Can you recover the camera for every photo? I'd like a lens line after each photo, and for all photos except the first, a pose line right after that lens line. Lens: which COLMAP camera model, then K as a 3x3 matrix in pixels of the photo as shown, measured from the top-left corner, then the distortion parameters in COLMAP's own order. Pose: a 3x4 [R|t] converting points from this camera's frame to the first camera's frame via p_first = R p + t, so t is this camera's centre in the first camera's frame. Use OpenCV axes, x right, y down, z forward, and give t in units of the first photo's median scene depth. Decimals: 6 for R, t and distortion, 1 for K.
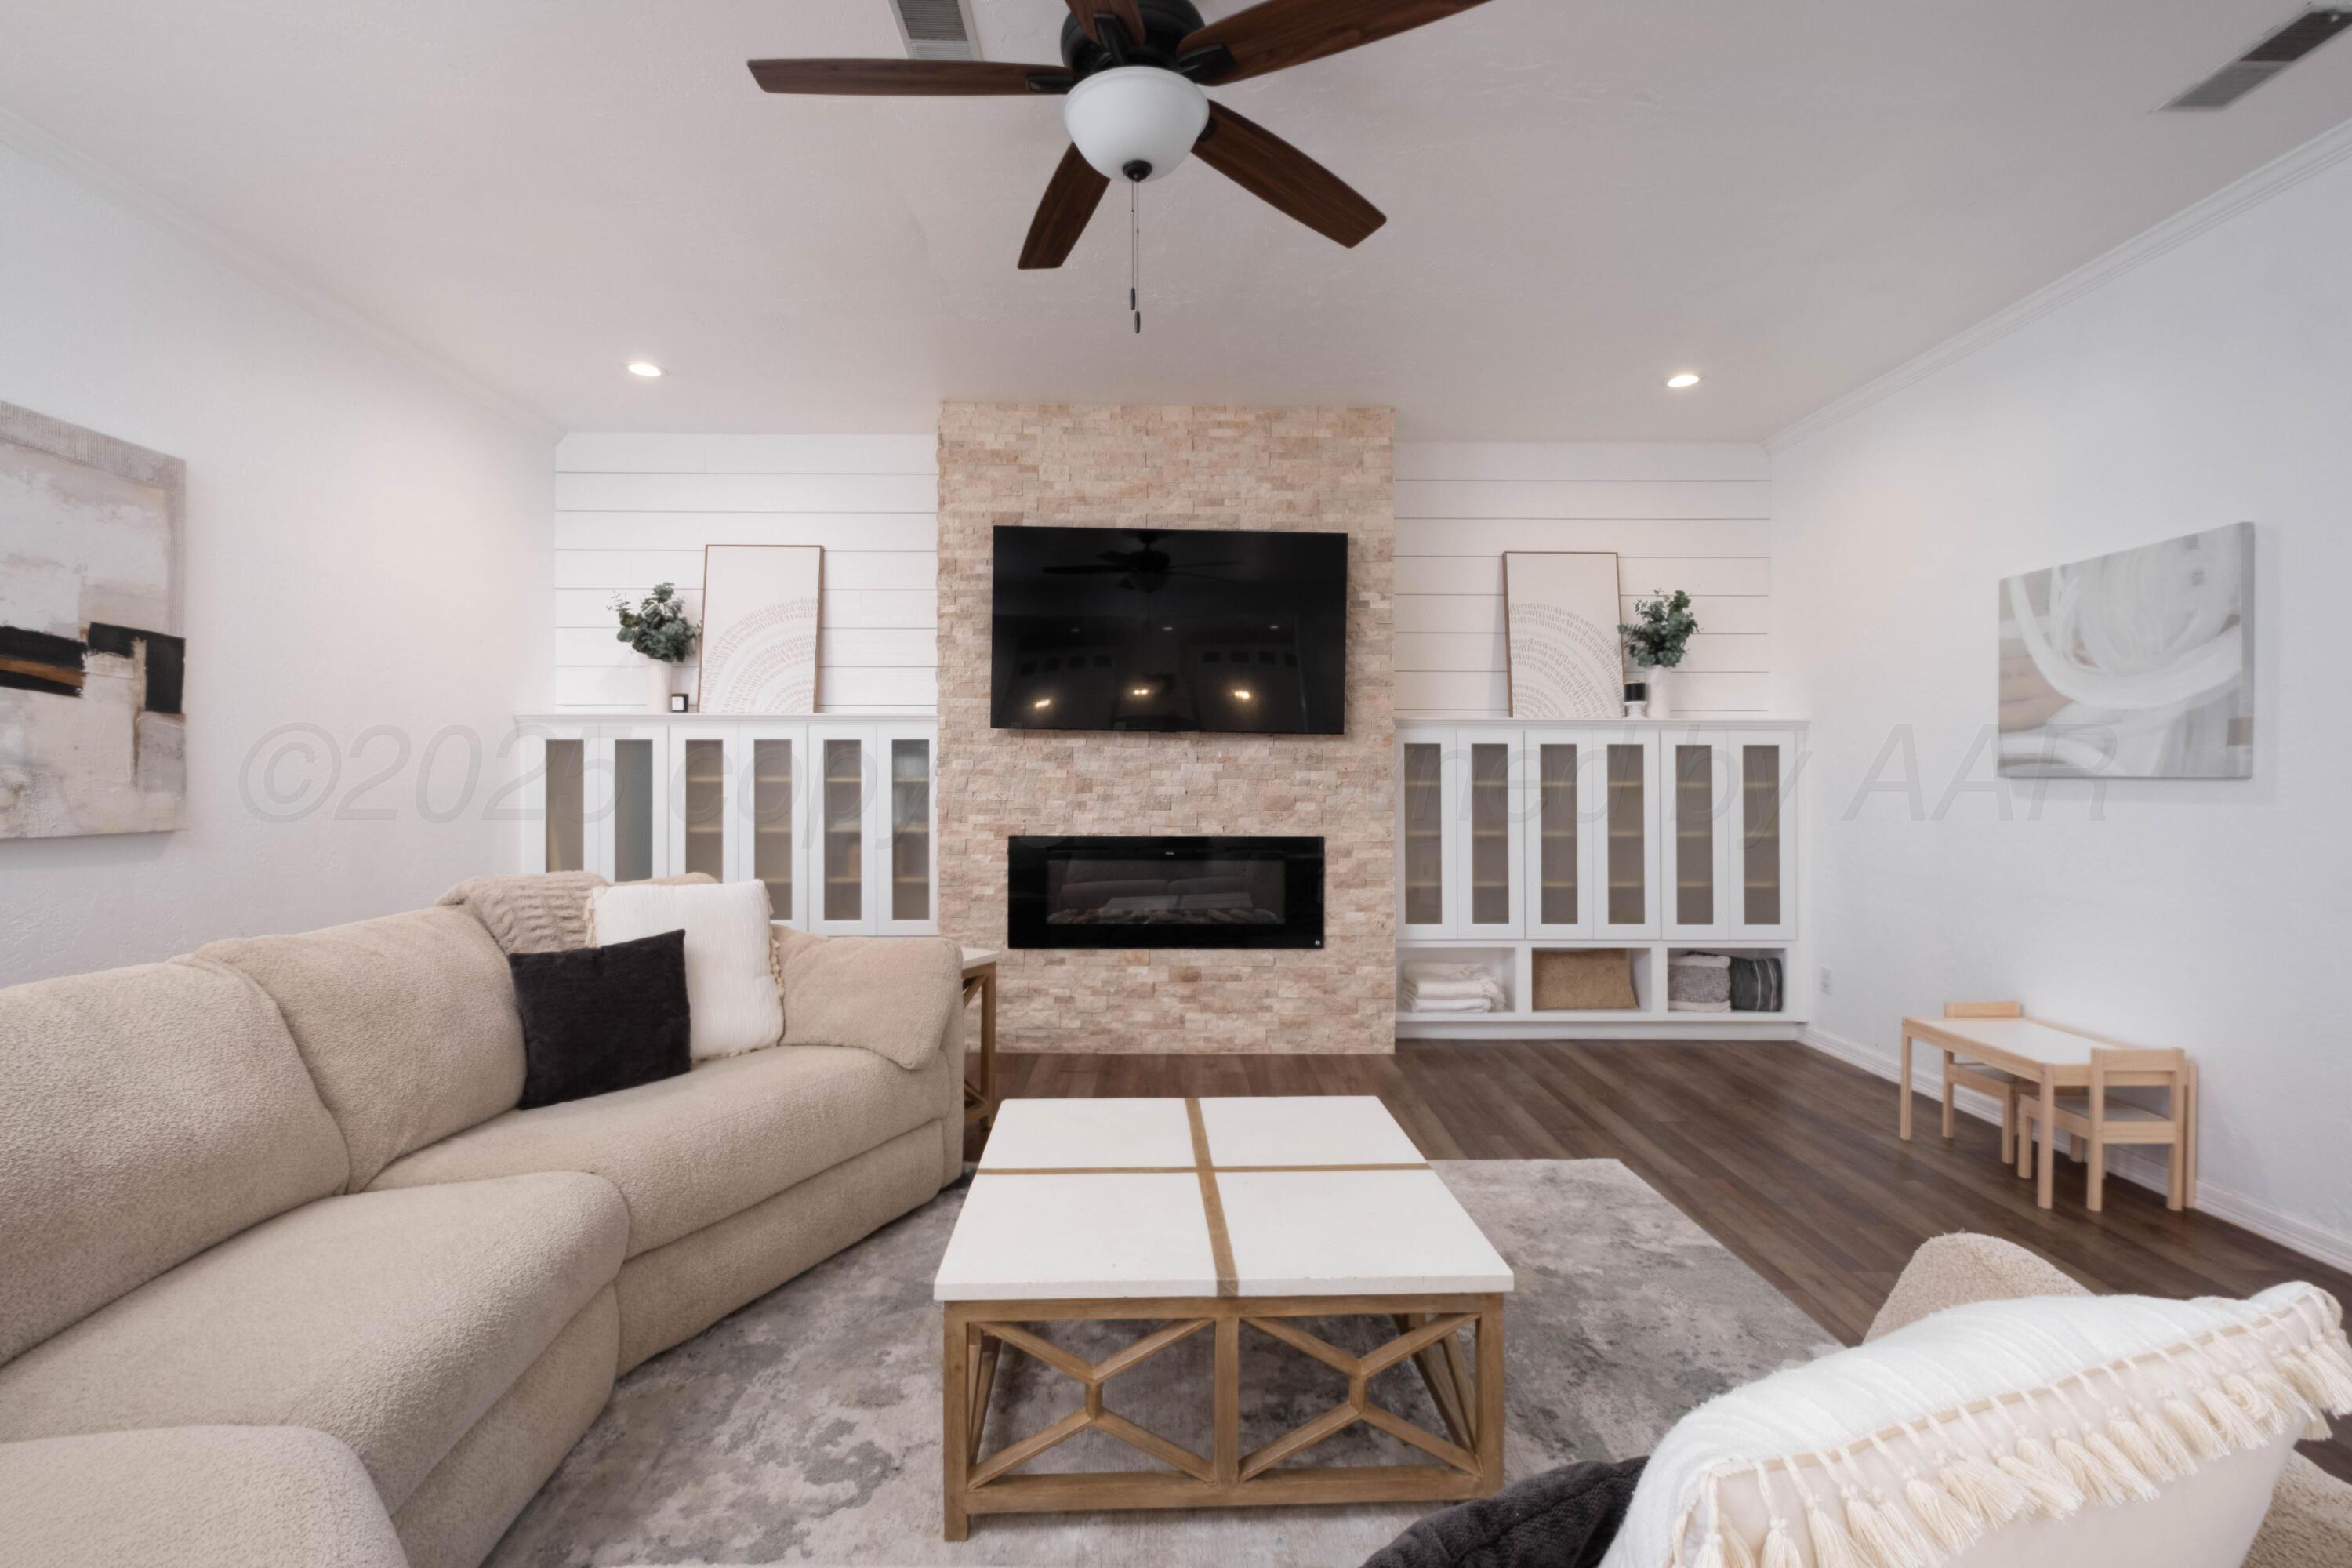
lens RADIAL K [[1072.0, 0, 1187.1], [0, 1072.0, 780.9], [0, 0, 1]] dist [0.007502, -0.005882]
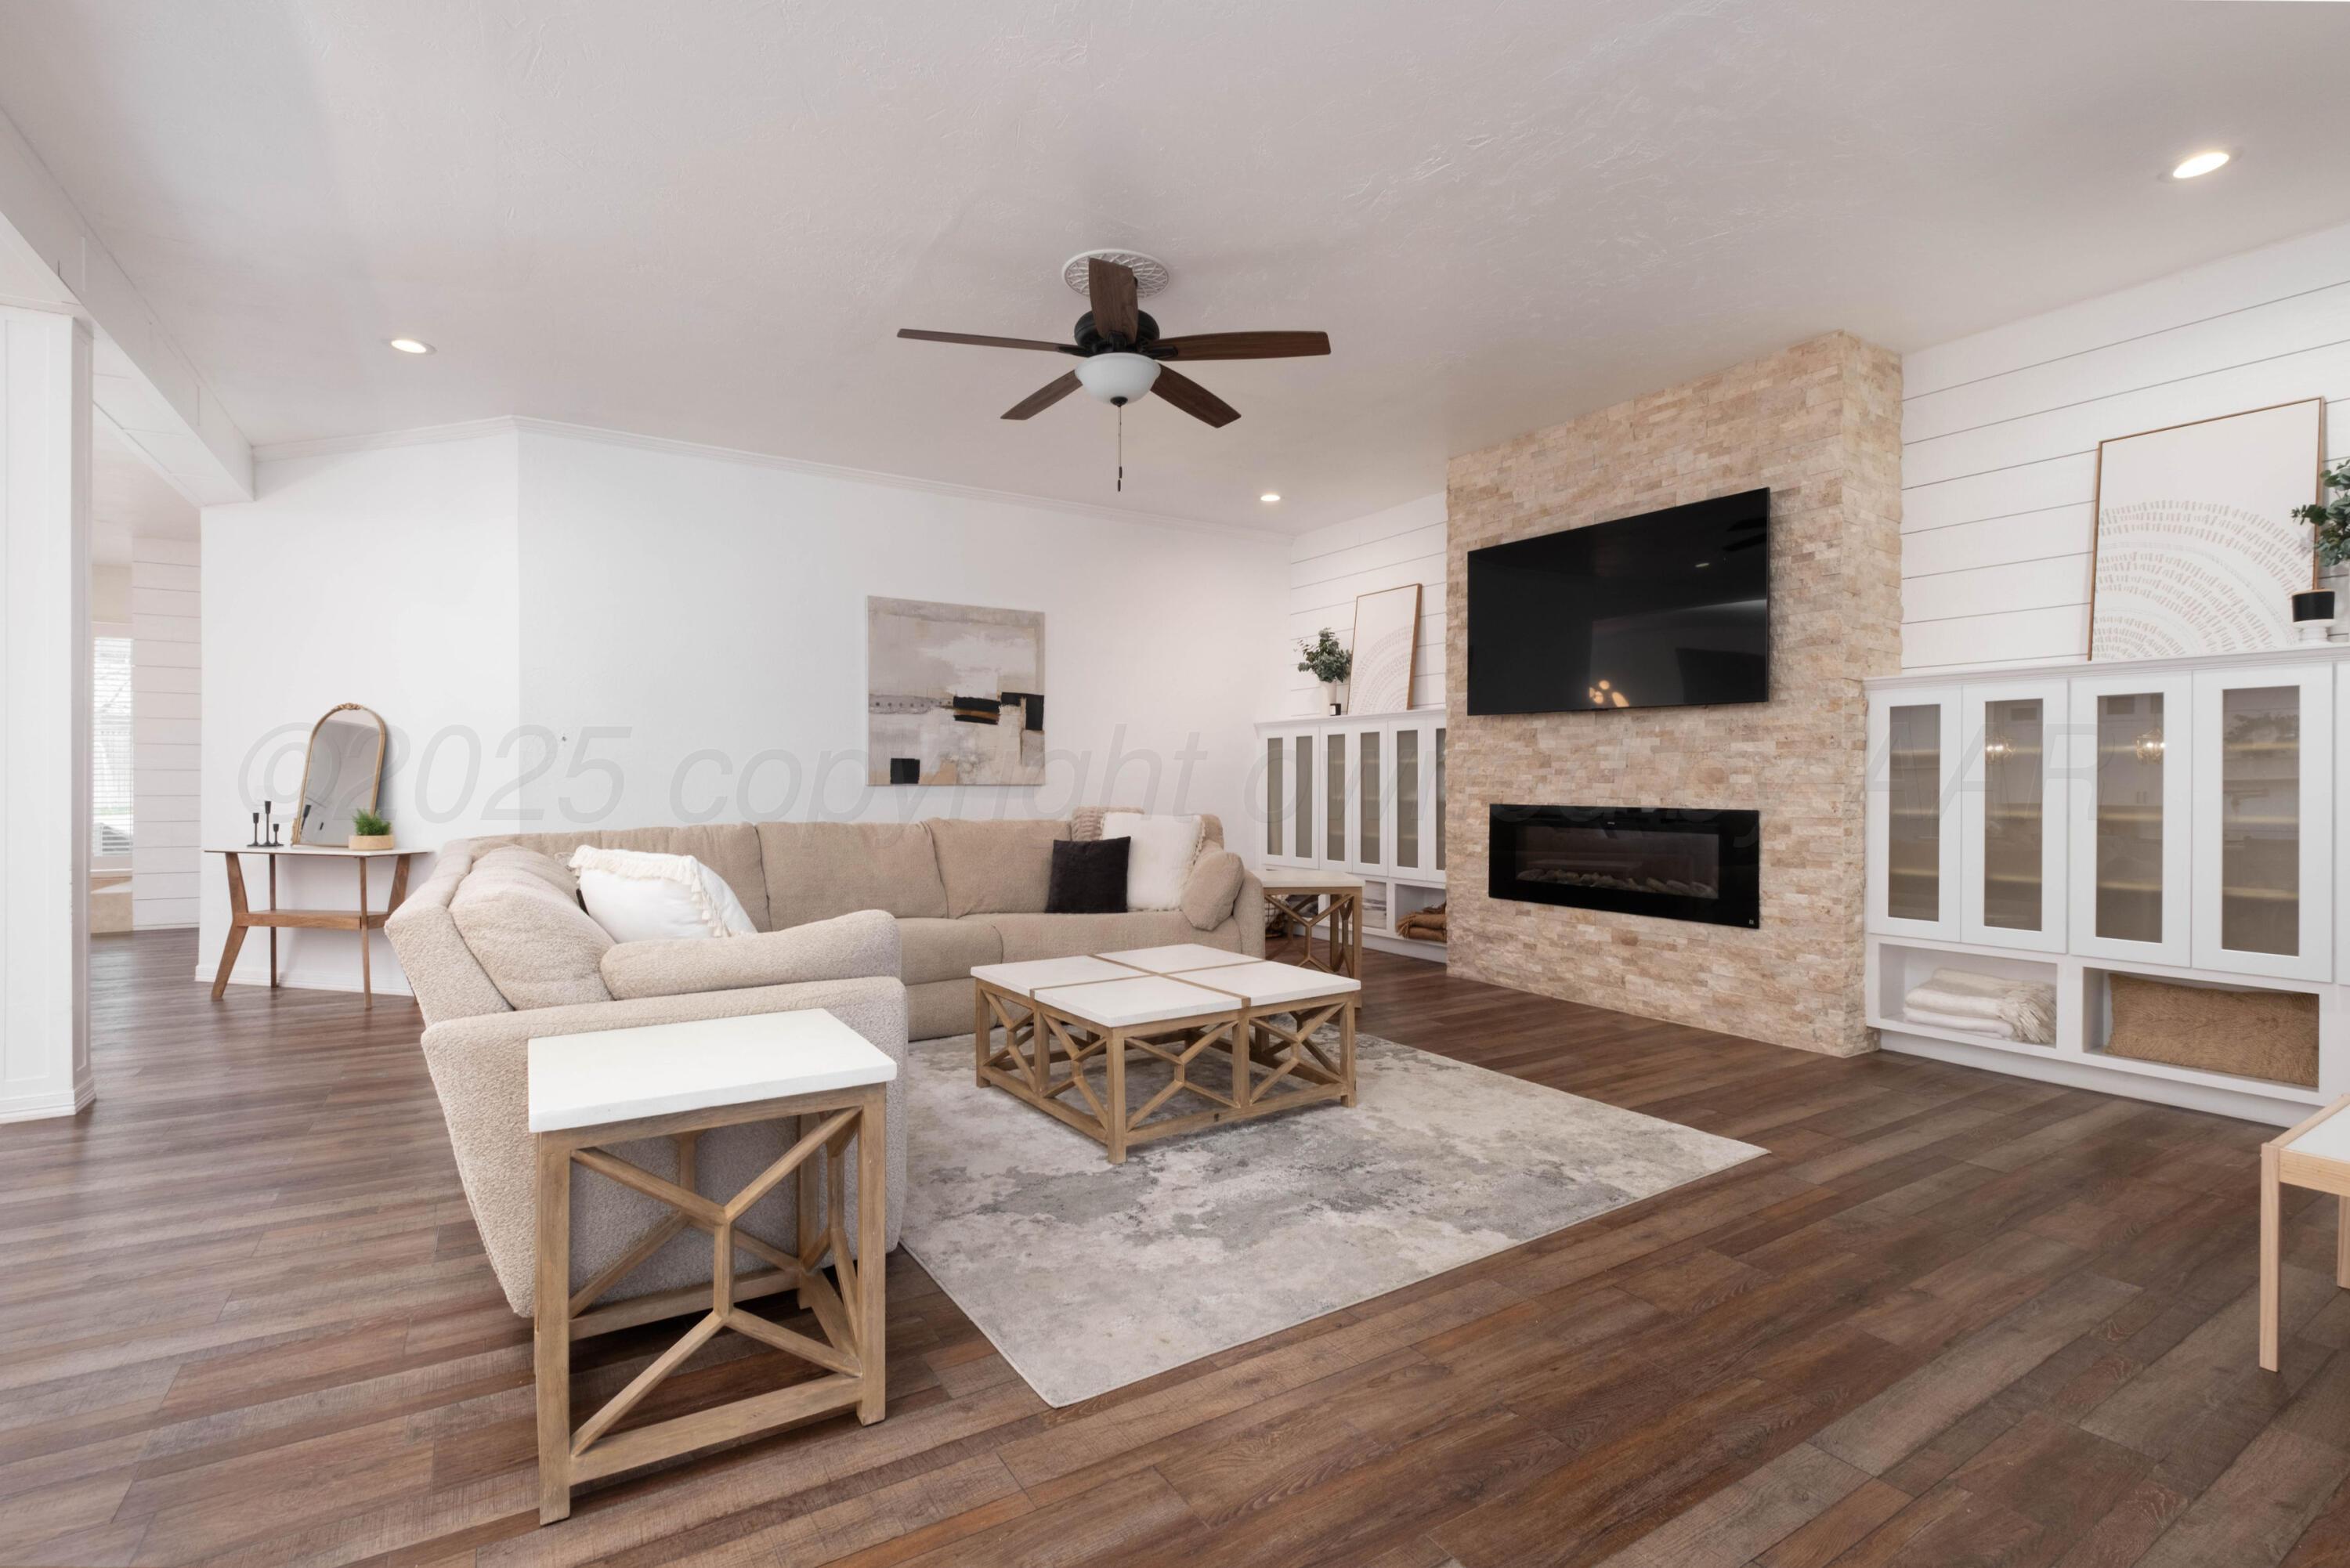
lens RADIAL K [[1071.0, 0, 1177.7], [0, 1071.0, 784.6], [0, 0, 1]] dist [0.007502, -0.005882]
pose [[0.524618, -0.000195, -0.851338, 0.666868], [-0.002092, 0.999997, -0.001518, 0.031541], [0.851335, 0.002577, 0.524616, 0.066471]]
